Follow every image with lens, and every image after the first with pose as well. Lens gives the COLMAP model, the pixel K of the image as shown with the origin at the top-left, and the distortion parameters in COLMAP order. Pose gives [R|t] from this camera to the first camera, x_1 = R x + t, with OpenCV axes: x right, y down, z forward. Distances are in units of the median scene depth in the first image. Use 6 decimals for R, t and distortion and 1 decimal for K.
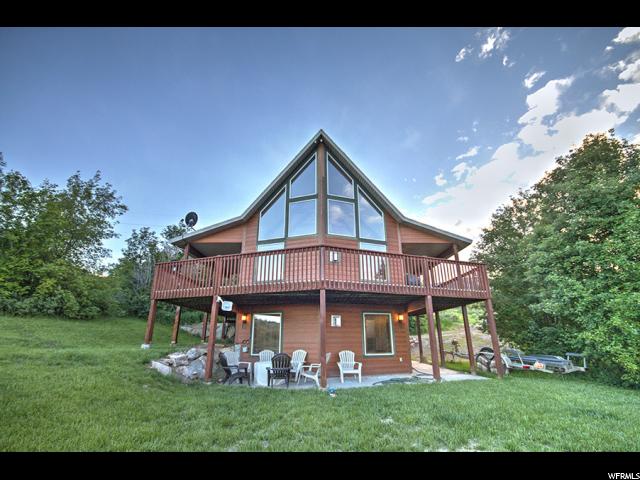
lens RADIAL K [[299.1, 0, 315.6], [0, 299.1, 240.3], [0, 0, 1]] dist [-0.004991, 0.000352]
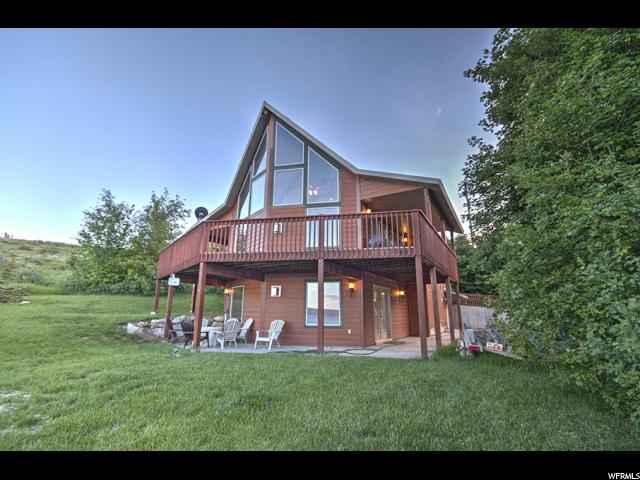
lens RADIAL K [[299.1, 0, 321.0], [0, 299.1, 240.6], [0, 0, 1]] dist [-0.004991, 0.000352]
pose [[0.849895, -0.116807, -0.513843, 0.676516], [0.157462, 0.986865, 0.036106, 0.081456], [0.502876, -0.111597, 0.857124, 0.211300]]
